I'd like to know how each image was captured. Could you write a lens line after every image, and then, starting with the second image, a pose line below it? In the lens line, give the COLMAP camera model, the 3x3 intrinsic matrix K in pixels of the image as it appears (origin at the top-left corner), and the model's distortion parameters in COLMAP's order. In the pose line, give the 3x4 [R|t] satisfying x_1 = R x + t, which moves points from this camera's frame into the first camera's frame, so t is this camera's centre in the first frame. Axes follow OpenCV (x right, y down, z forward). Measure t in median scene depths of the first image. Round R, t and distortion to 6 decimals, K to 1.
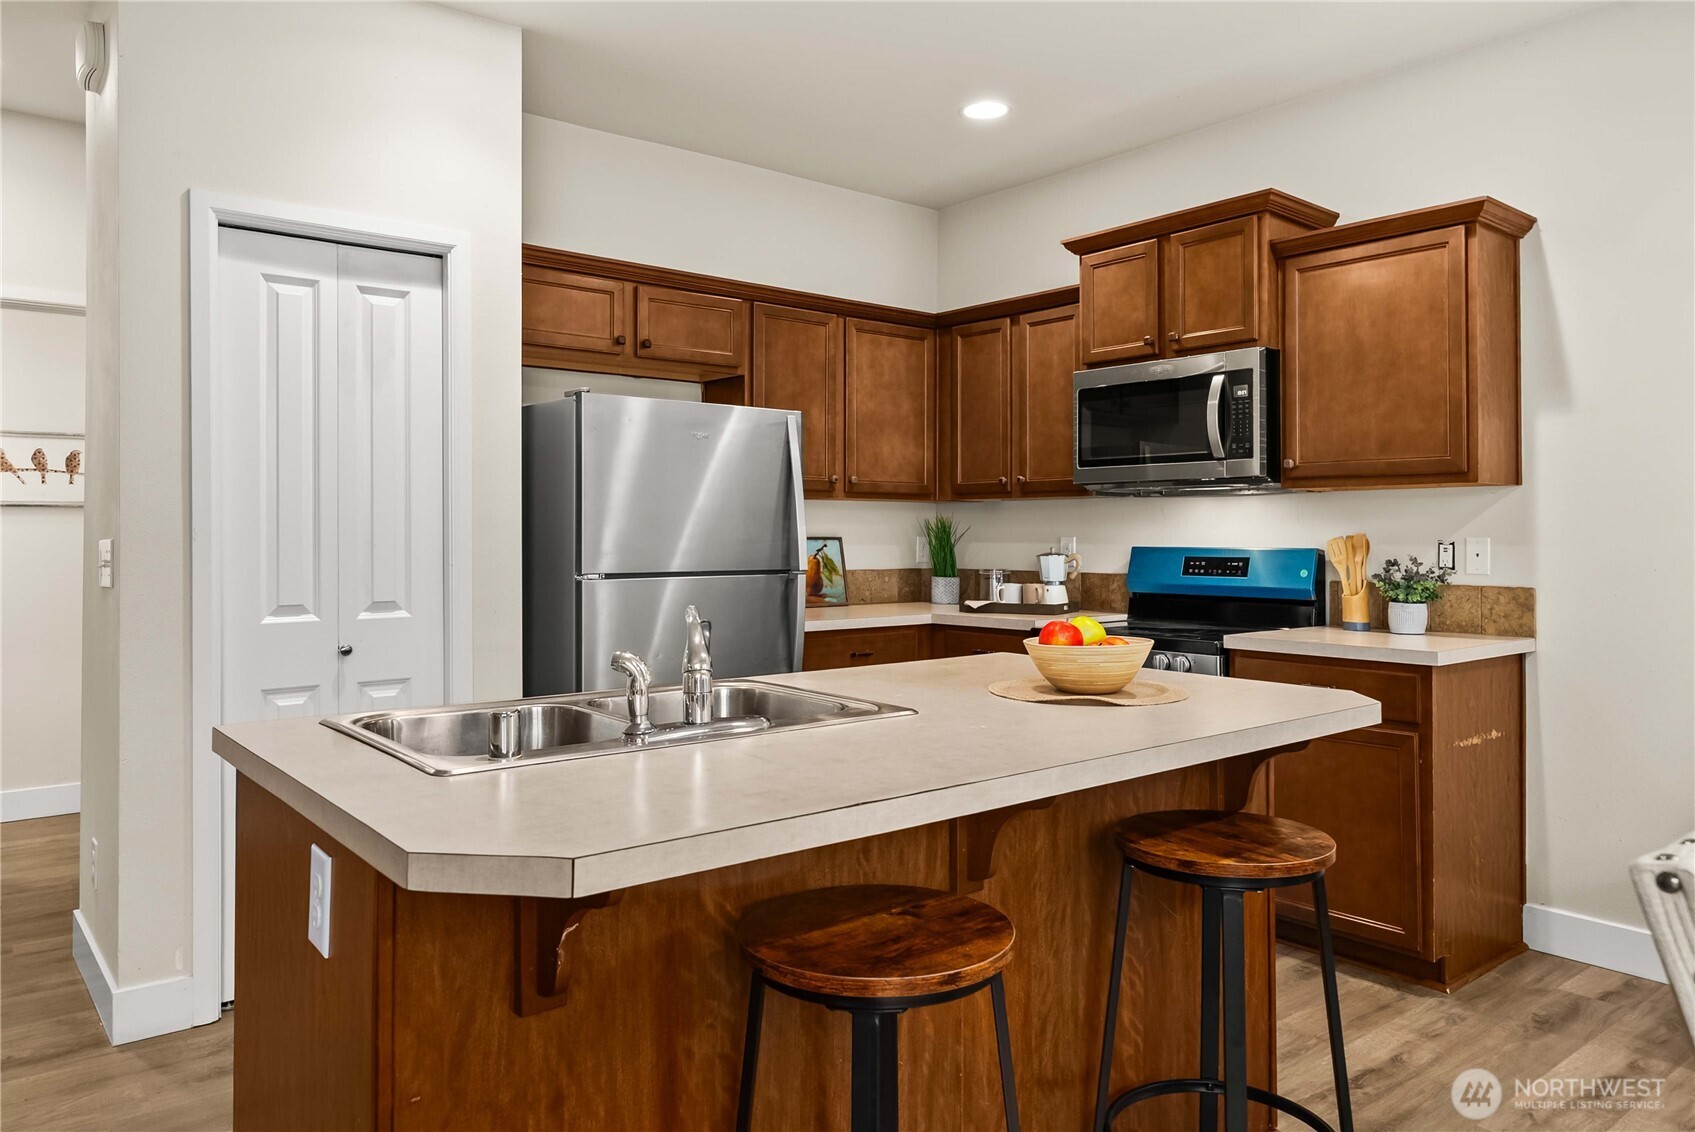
lens RADIAL K [[1161.8, 0, 843.9], [0, 1161.8, 550.4], [0, 0, 1]] dist [-0.000301, -0.000456]
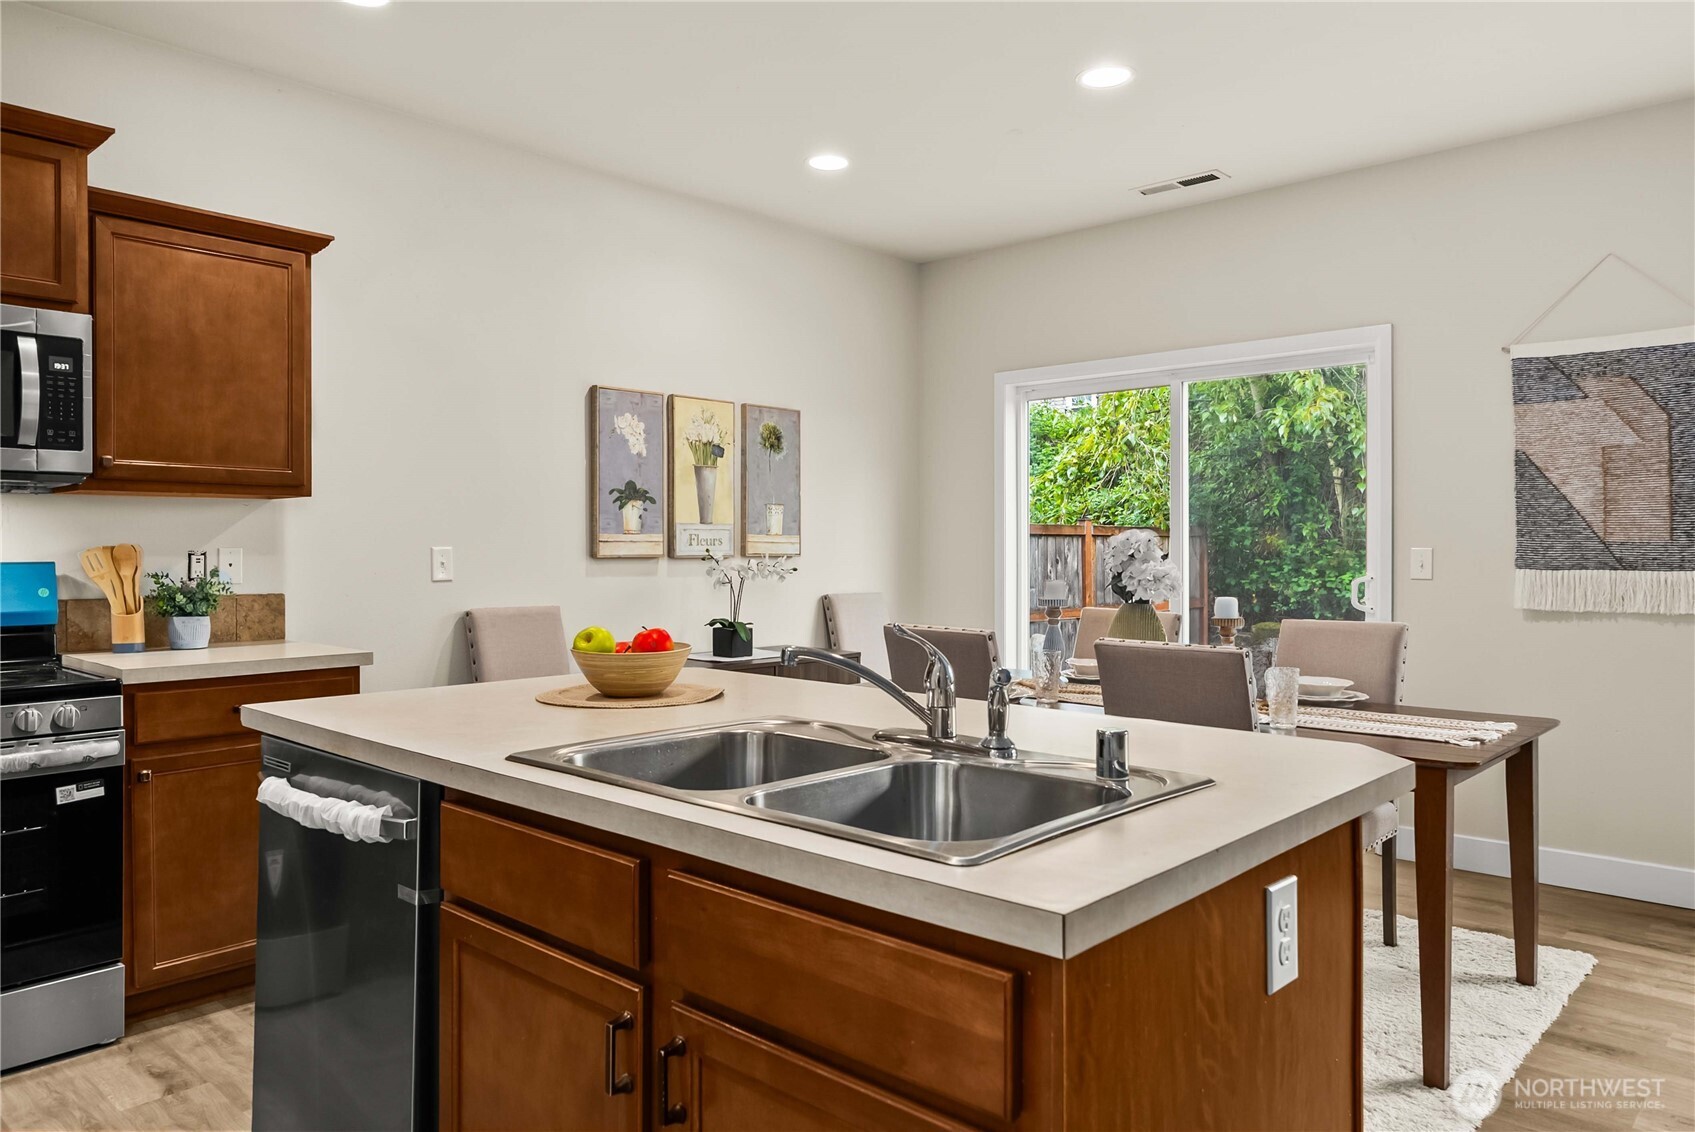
lens RADIAL K [[1161.8, 0, 842.5], [0, 1161.8, 559.9], [0, 0, 1]] dist [-0.000301, -0.000456]
pose [[-0.134301, -0.015057, 0.990826, -0.539594], [0.006552, 0.999849, 0.016082, -0.013245], [-0.990919, 0.008651, -0.134182, 0.603777]]
